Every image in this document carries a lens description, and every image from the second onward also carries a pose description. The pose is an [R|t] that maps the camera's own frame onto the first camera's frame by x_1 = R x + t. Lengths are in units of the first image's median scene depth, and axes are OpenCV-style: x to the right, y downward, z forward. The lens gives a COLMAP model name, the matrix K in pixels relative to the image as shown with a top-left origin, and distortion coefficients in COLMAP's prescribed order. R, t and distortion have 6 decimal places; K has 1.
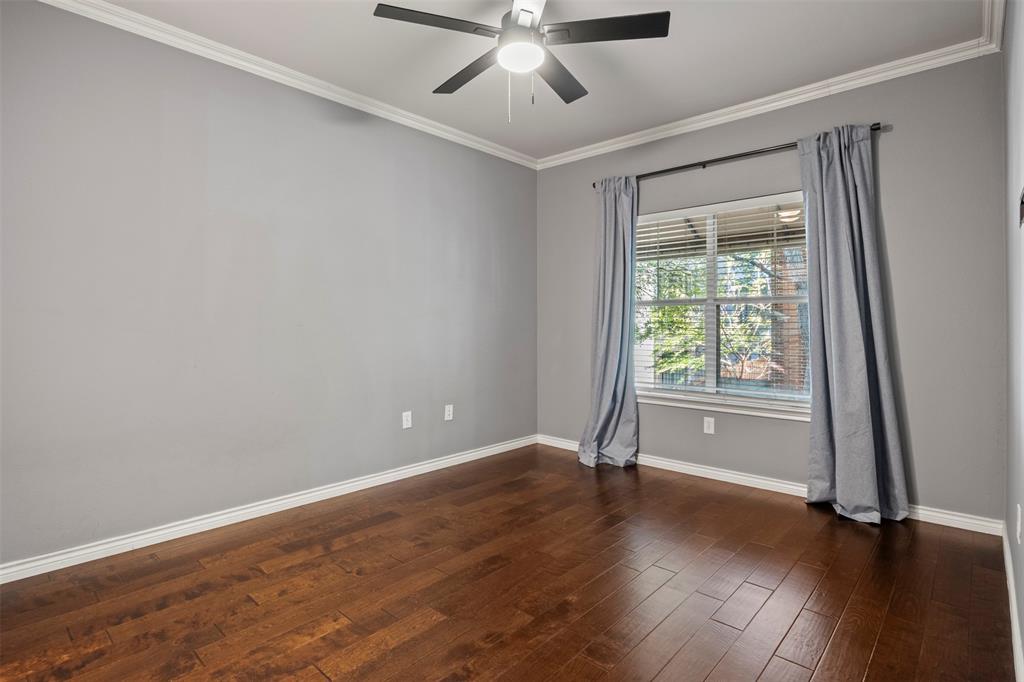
lens RADIAL K [[517.6, 0, 509.0], [0, 517.6, 319.3], [0, 0, 1]] dist [0.000014, -0.000260]
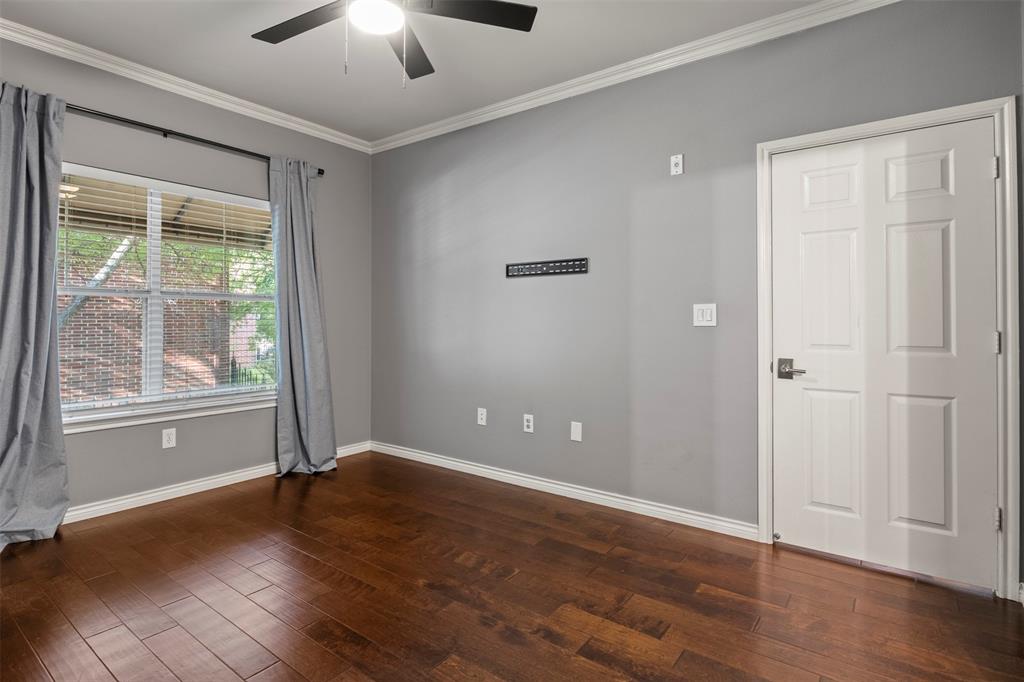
lens RADIAL K [[517.6, 0, 509.0], [0, 517.6, 319.3], [0, 0, 1]] dist [0.000014, -0.000260]
pose [[-0.096572, 0.003136, 0.995321, -0.600425], [-0.011402, 0.999926, -0.004257, 0.004839], [-0.995261, -0.011760, -0.096529, 0.593601]]
